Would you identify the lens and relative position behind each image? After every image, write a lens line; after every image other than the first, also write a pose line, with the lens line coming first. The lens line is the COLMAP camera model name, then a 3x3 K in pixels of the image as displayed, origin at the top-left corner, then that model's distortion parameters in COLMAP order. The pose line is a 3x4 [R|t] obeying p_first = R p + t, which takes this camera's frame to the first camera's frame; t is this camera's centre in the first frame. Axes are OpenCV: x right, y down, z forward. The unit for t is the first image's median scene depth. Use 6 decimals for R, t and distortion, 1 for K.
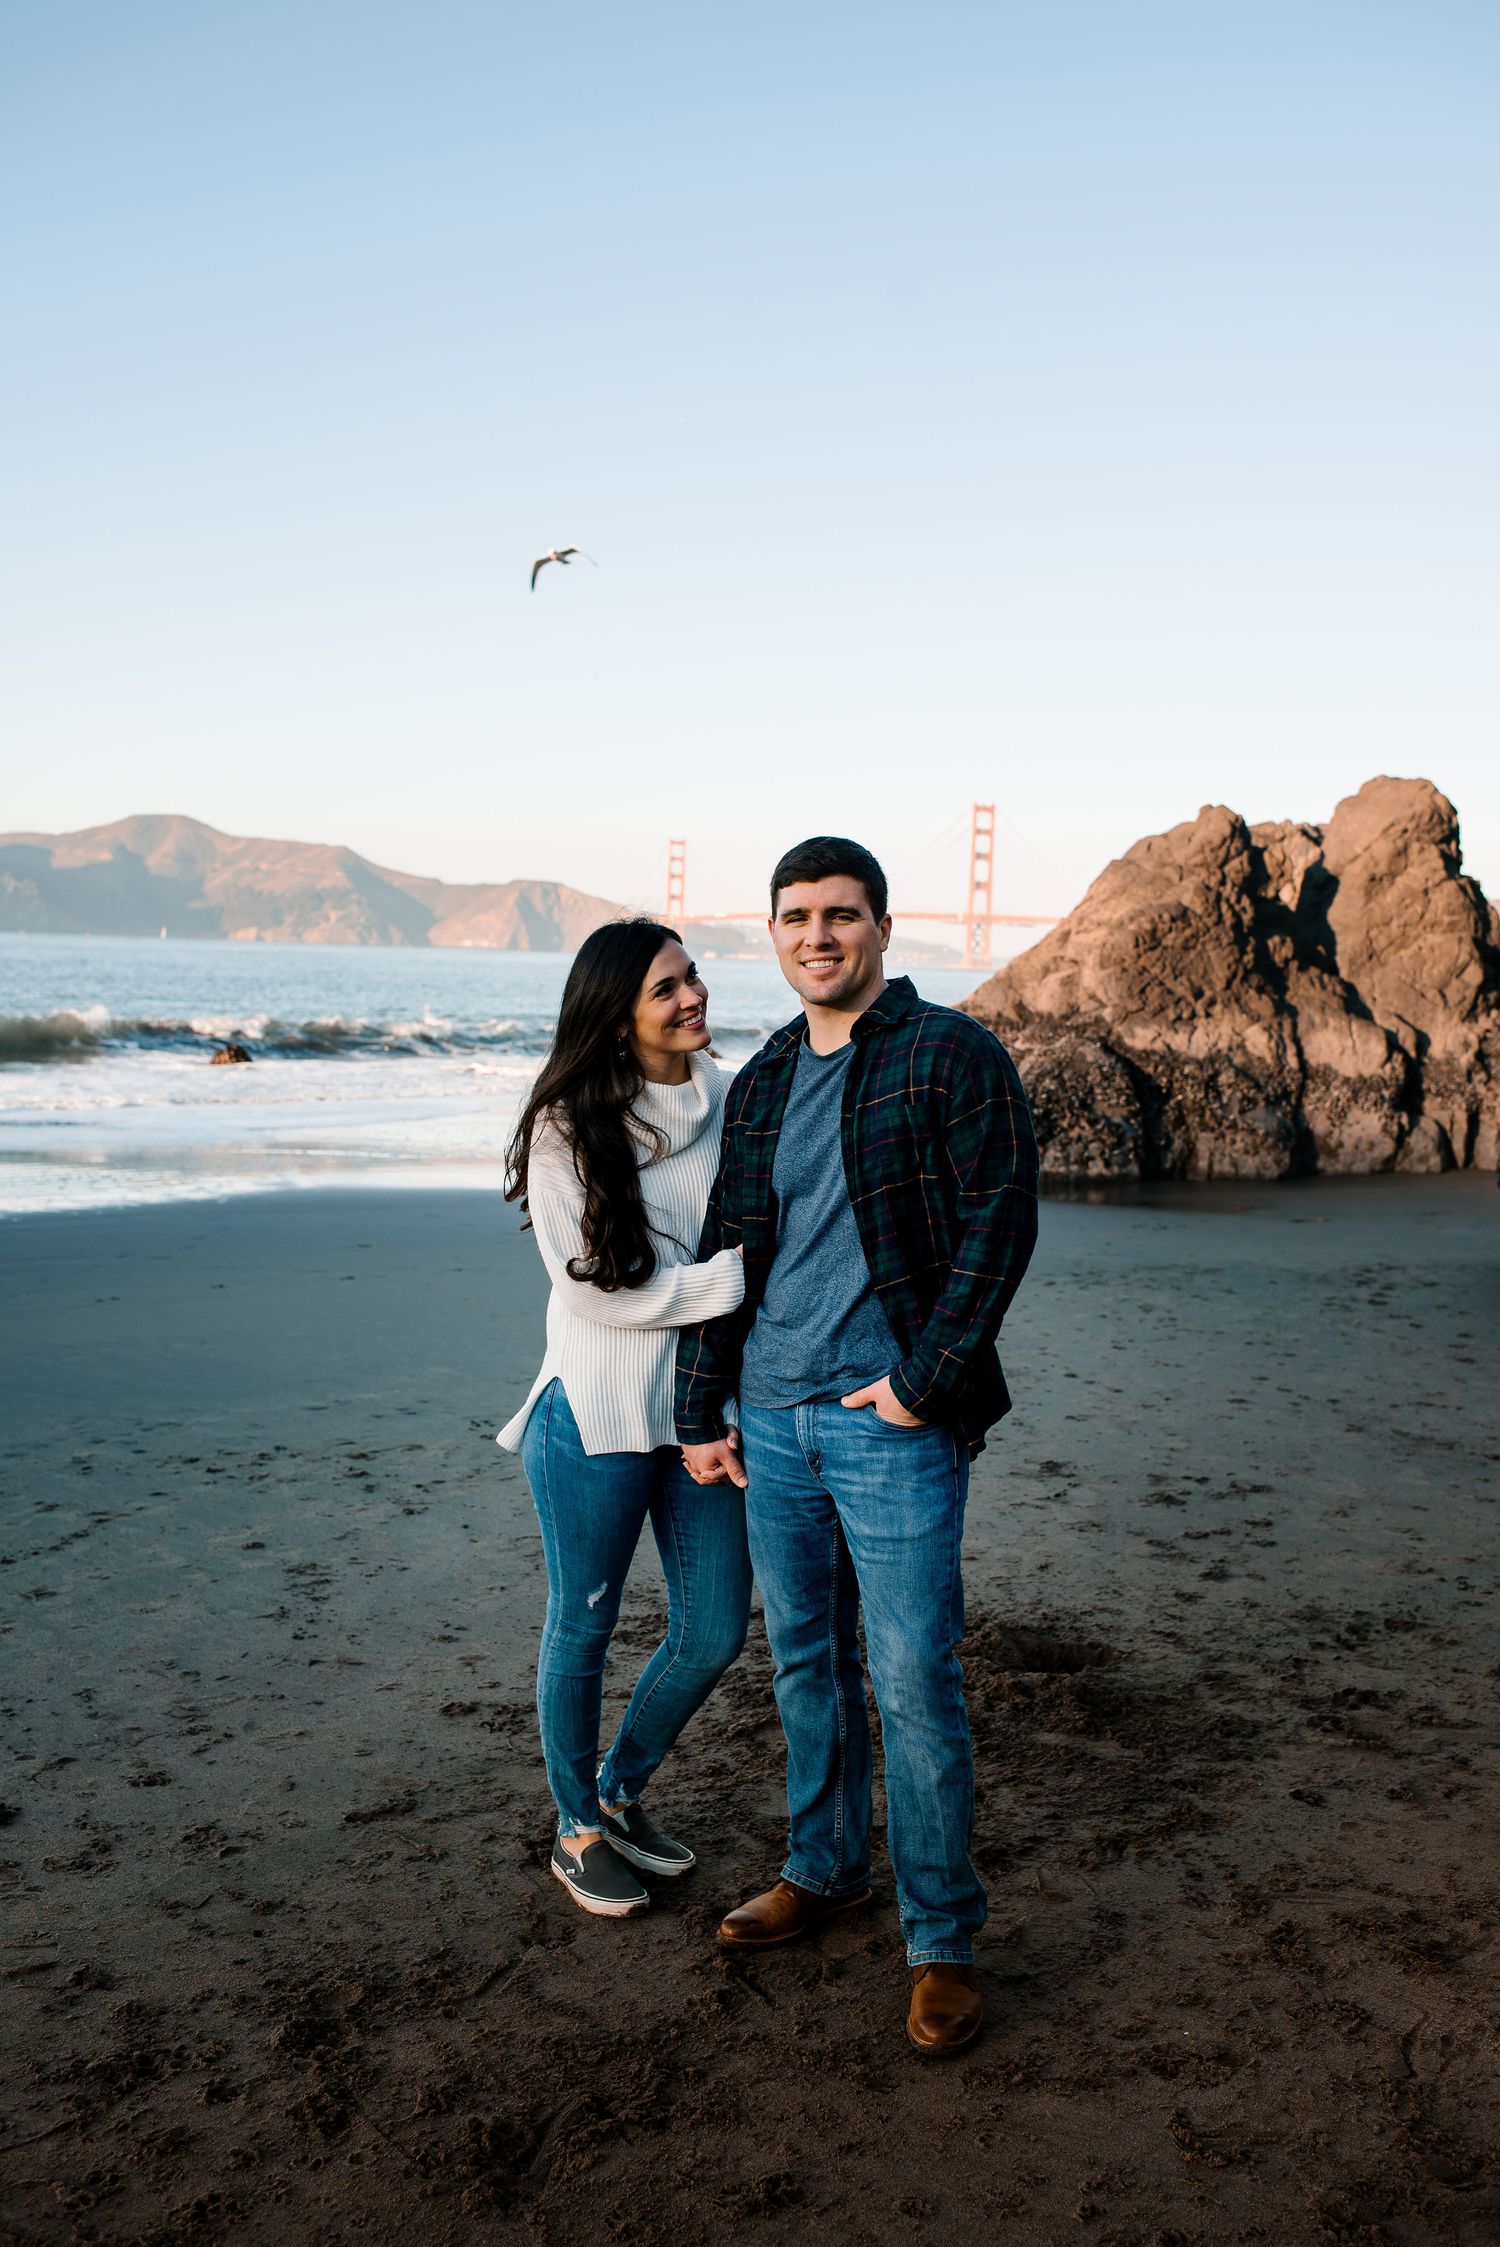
lens RADIAL K [[2142.9, 0, 750.0], [0, 2142.9, 1123.5], [0, 0, 1]] dist [-0.097268, 0.003150]
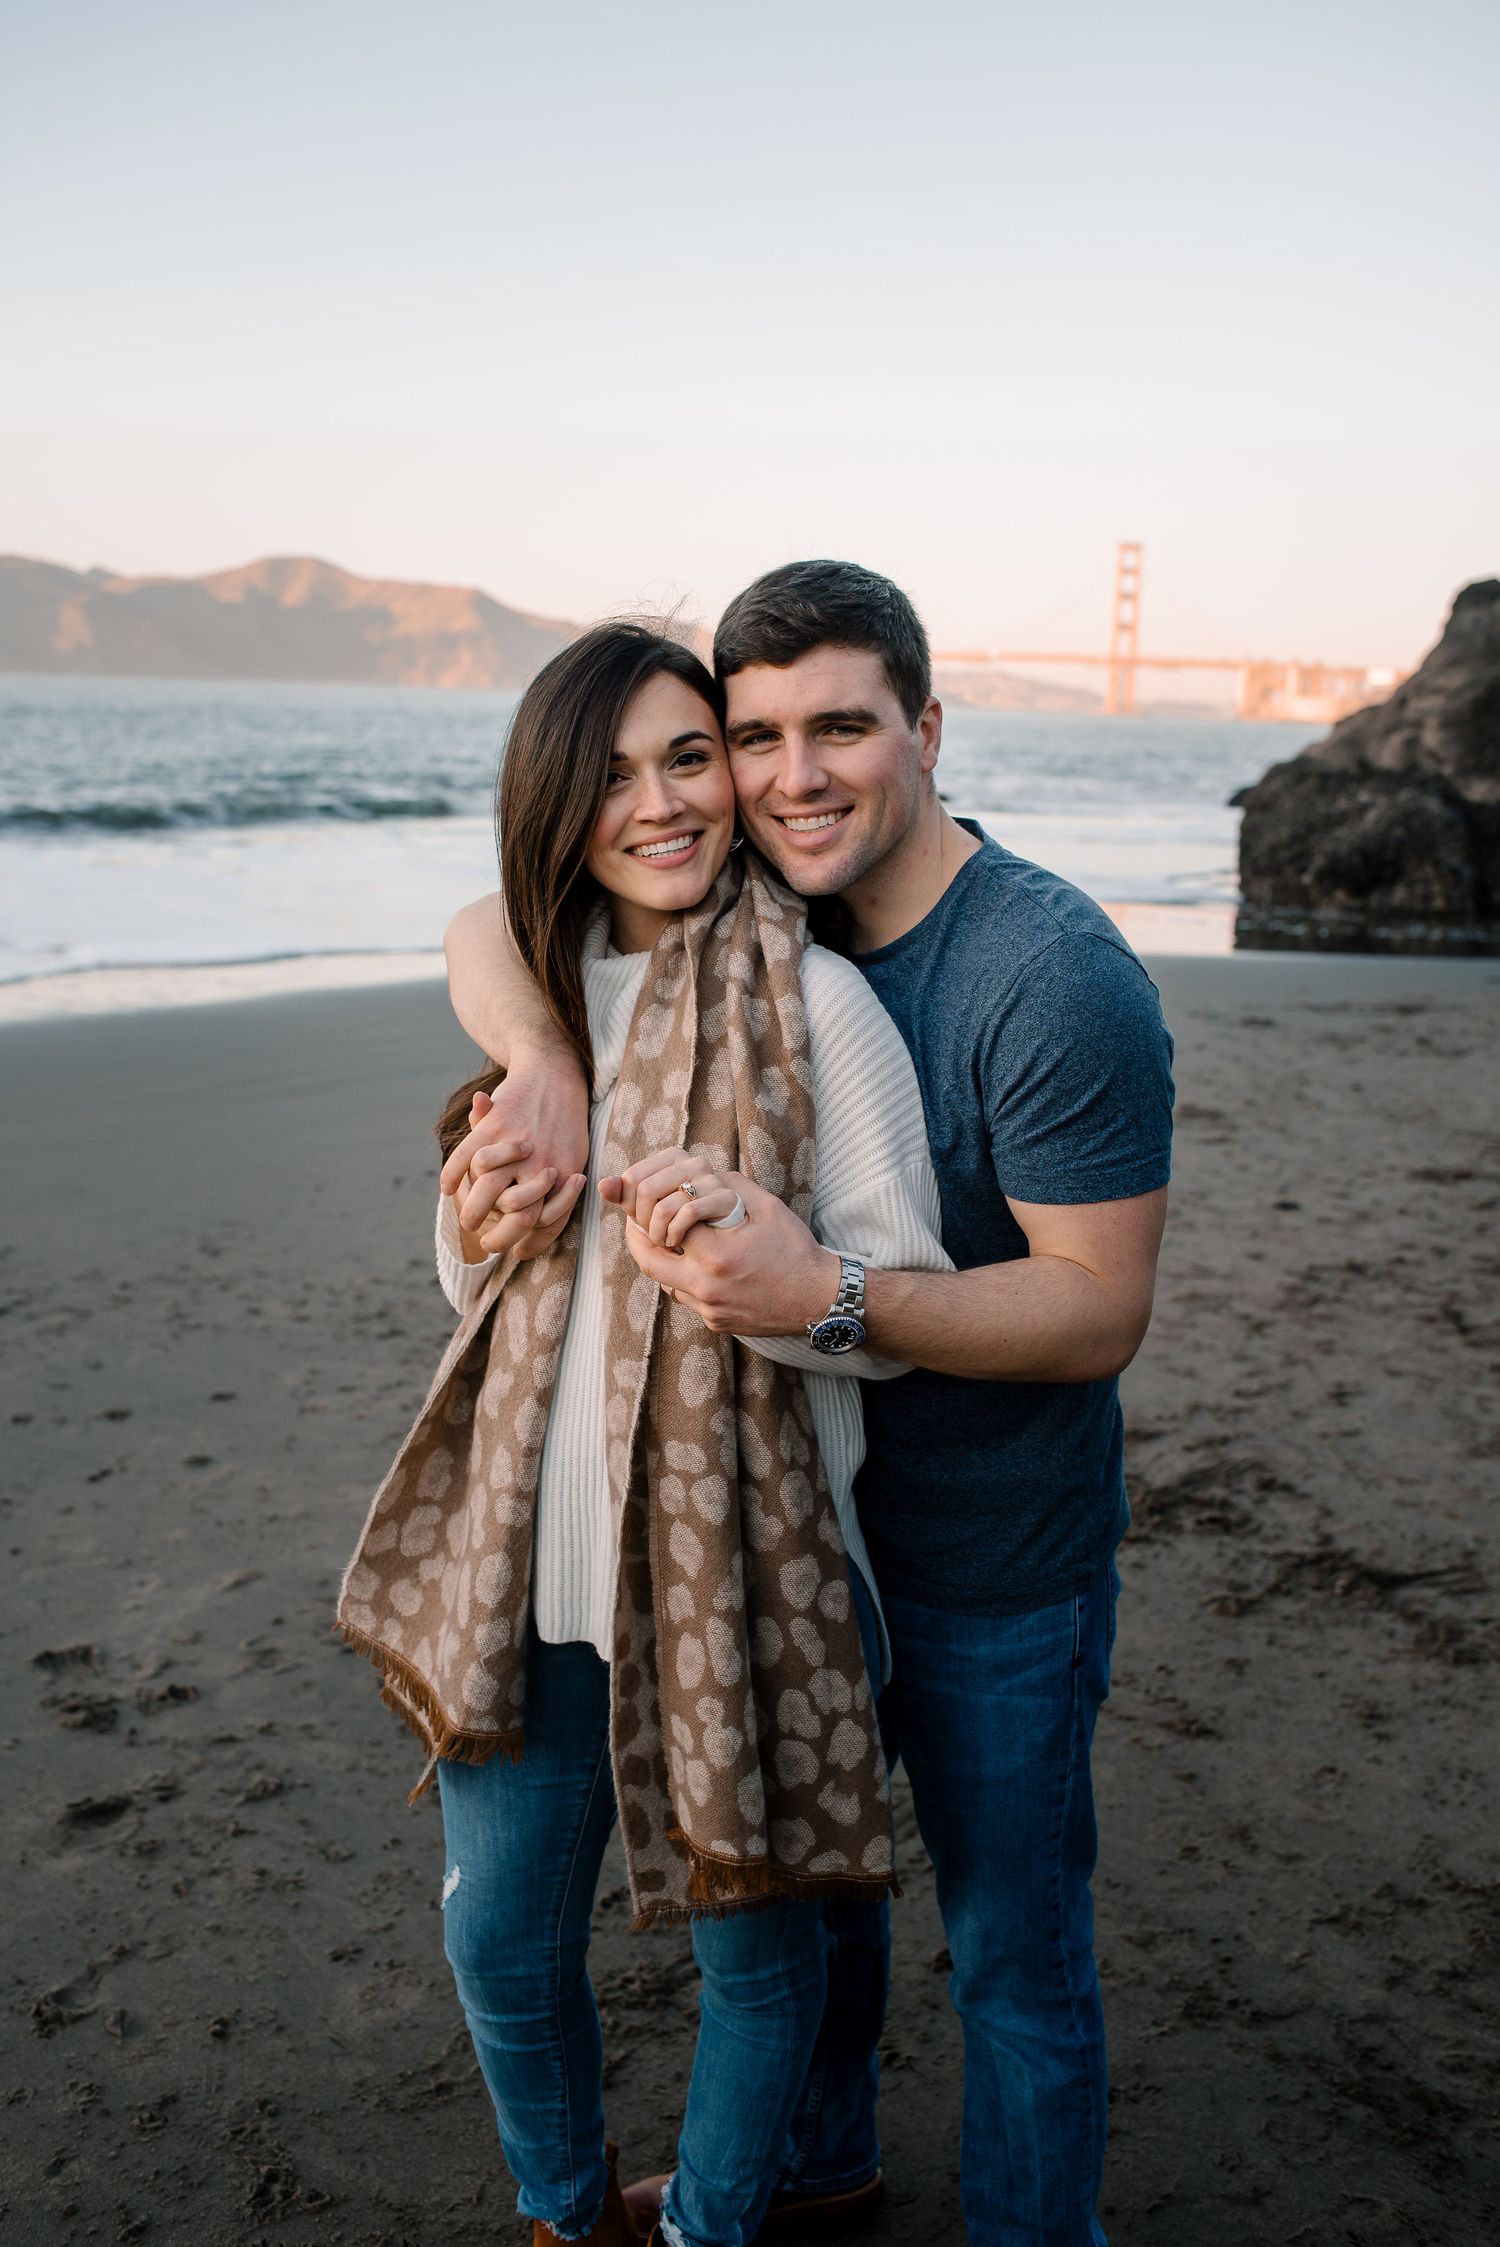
lens RADIAL K [[2203.8, 0, 750.0], [0, 2203.8, 1123.5], [0, 0, 1]] dist [-0.080124, 0.088783]
pose [[0.999019, 0.006925, -0.043748, -0.151081], [-0.001926, 0.993560, 0.113290, 0.004881], [0.044251, -0.113095, 0.992598, -0.200191]]
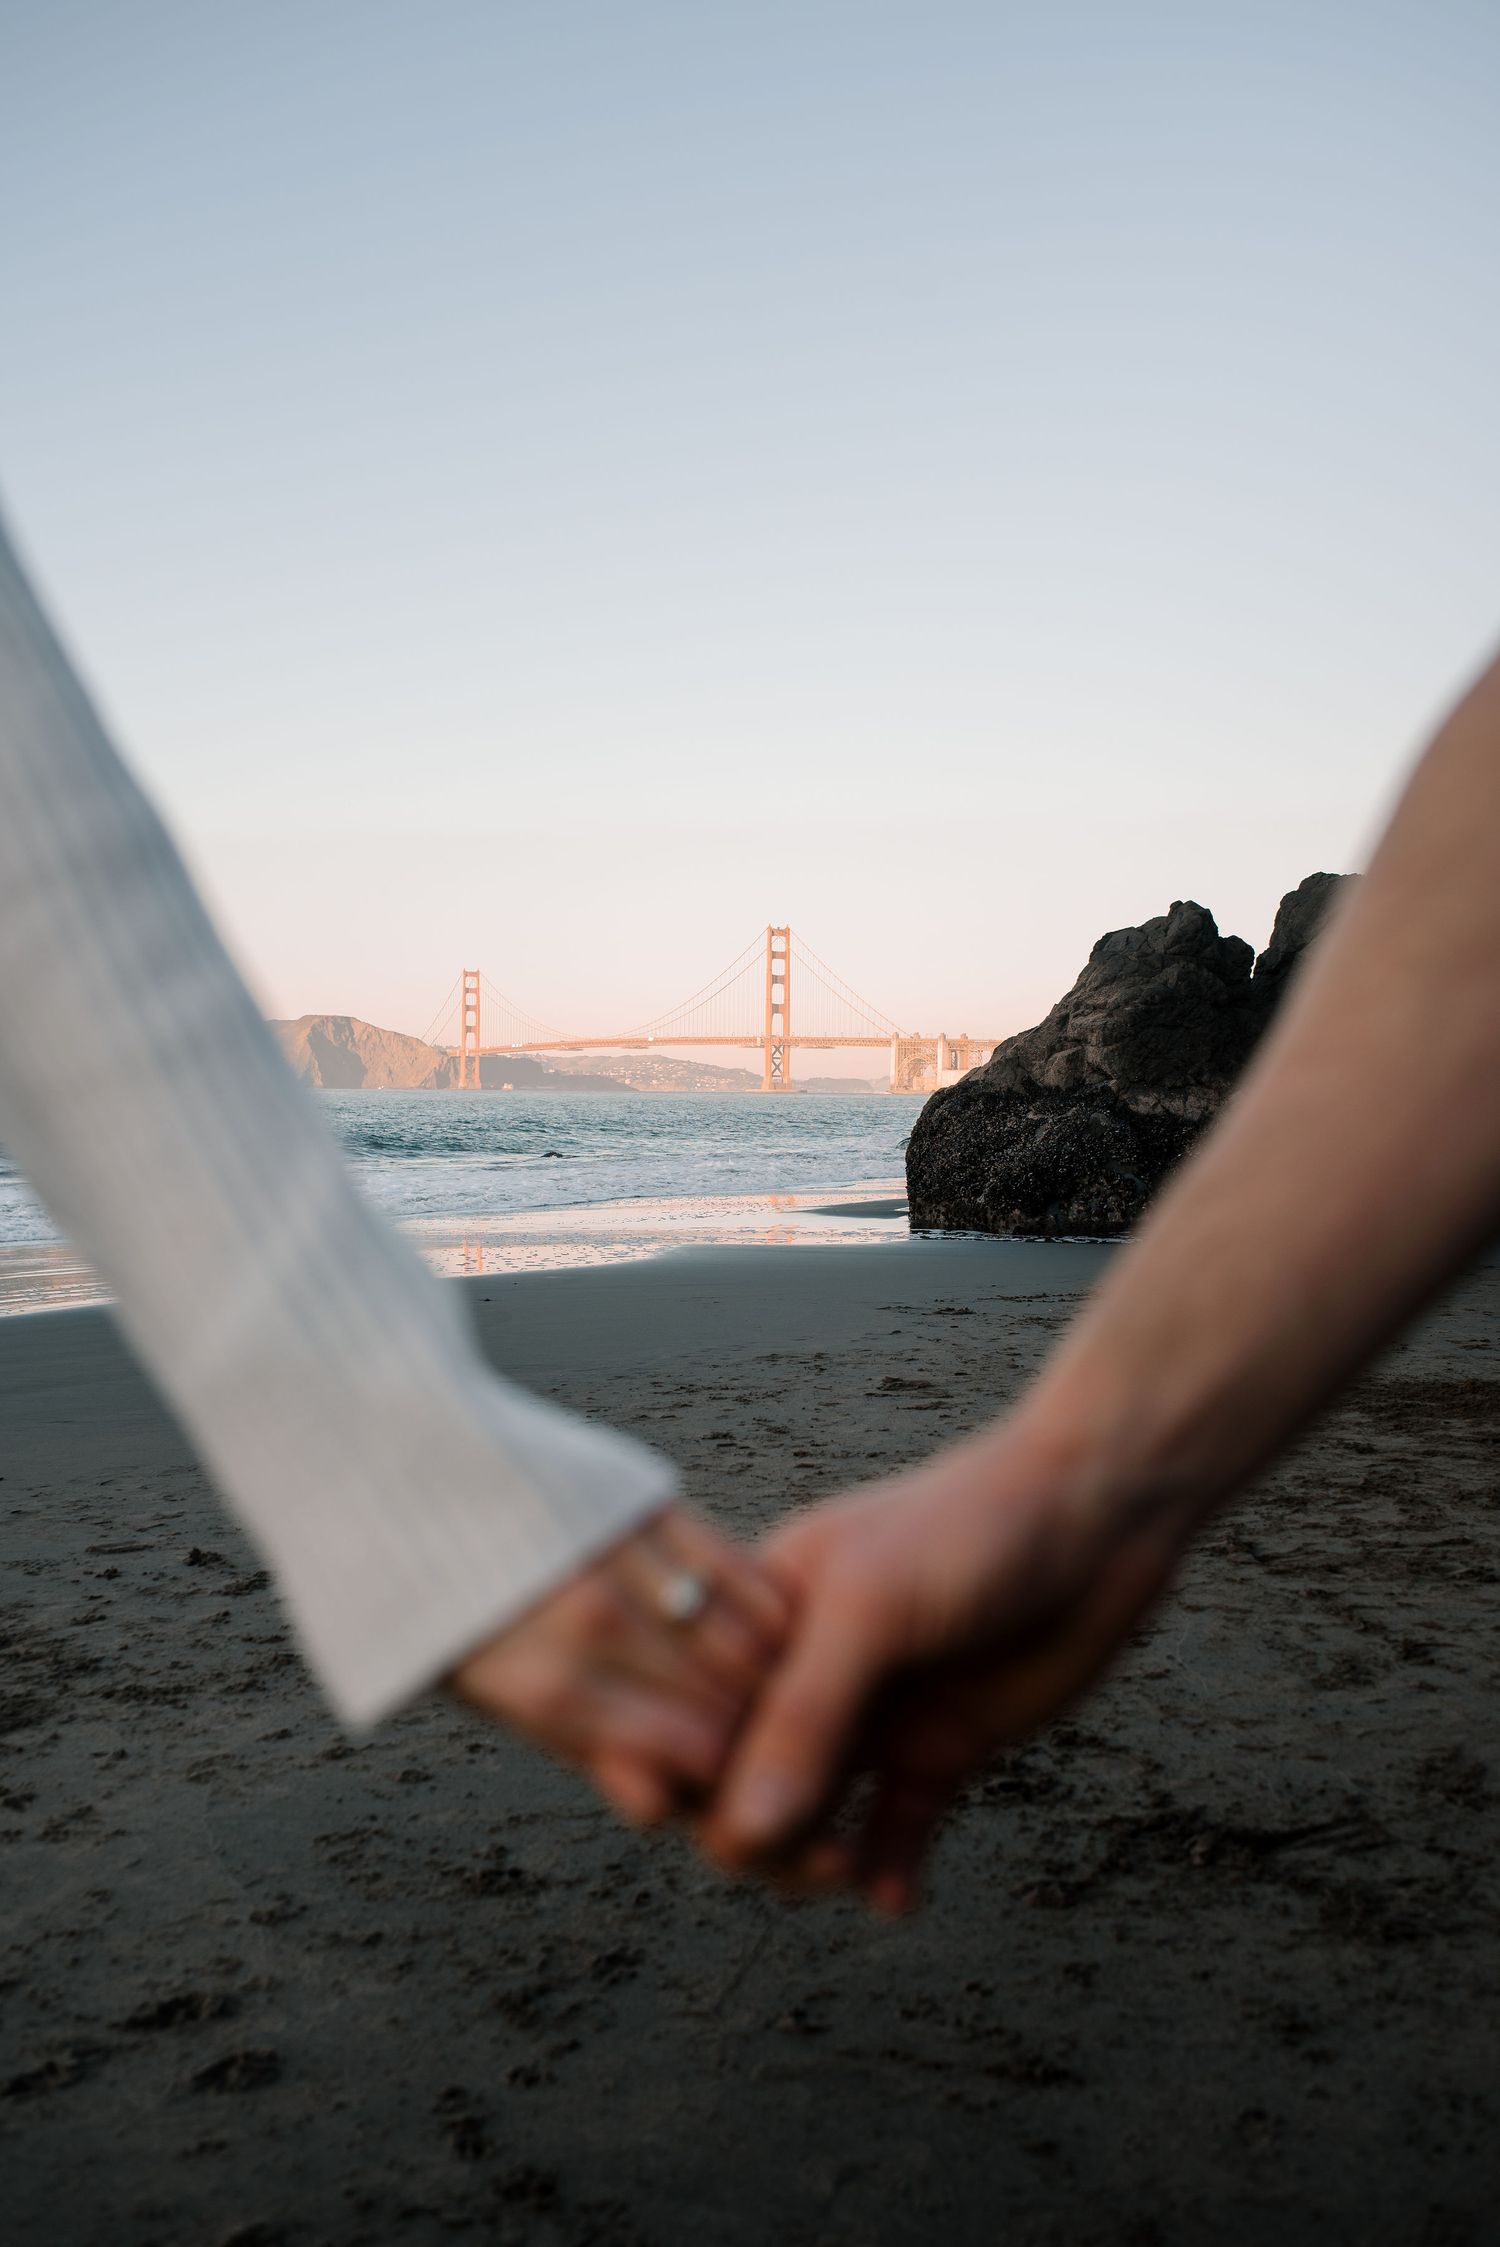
lens RADIAL K [[2203.8, 0, 750.0], [0, 2203.8, 1123.5], [0, 0, 1]] dist [-0.080124, 0.088783]
pose [[0.993678, -0.032130, 0.107574, -0.148204], [0.038786, 0.997423, -0.060365, 0.031926], [-0.105357, 0.064155, 0.992363, -0.139640]]
